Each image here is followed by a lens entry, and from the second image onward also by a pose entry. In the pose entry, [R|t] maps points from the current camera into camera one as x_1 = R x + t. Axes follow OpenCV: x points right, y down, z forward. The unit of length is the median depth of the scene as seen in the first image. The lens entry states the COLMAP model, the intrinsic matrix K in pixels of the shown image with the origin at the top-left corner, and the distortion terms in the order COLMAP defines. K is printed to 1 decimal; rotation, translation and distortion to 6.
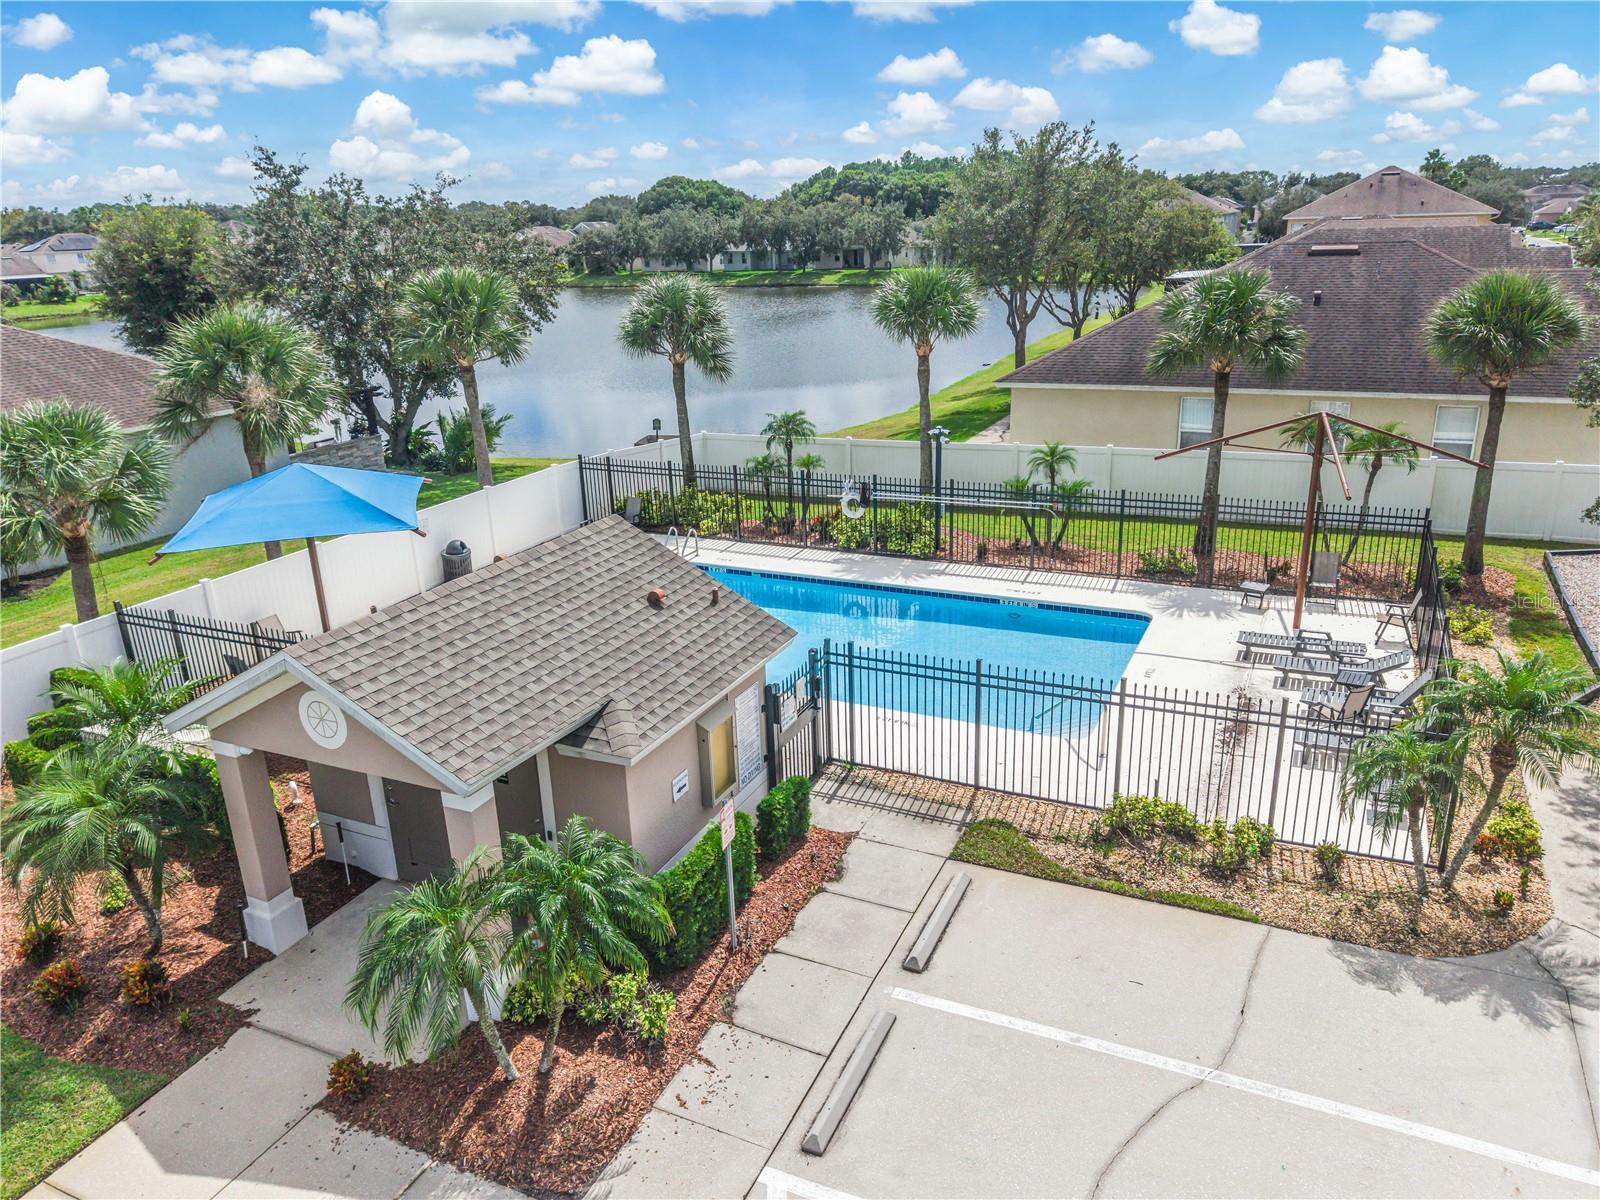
lens RADIAL K [[1116.6, 0, 818.9], [0, 1116.6, 599.3], [0, 0, 1]] dist [0.017975, -0.003304]
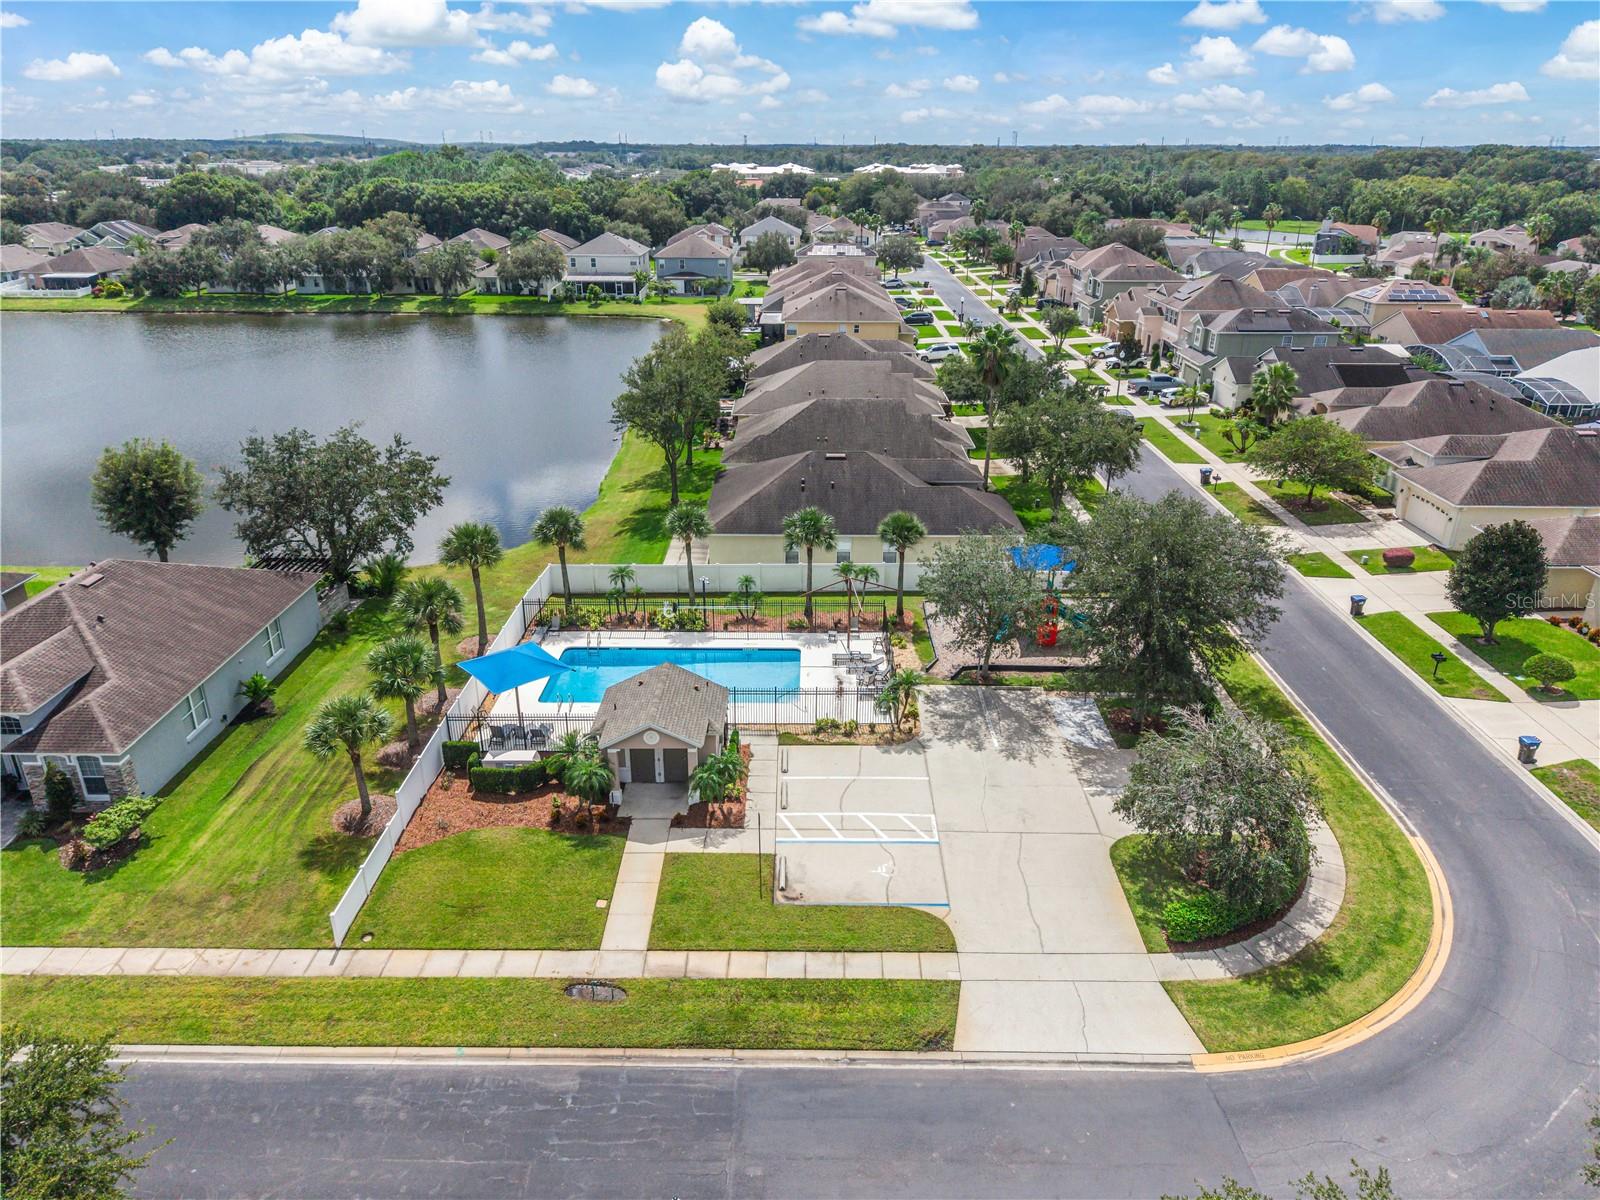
lens RADIAL K [[1059.4, 0, 800.0], [0, 1059.4, 600.0], [0, 0, 1]] dist [0.096054, -0.000749]
pose [[0.908602, -0.132261, 0.396167, -0.802621], [0.101613, 0.990037, 0.097478, -0.401179], [-0.405113, -0.048313, 0.912989, -1.531715]]
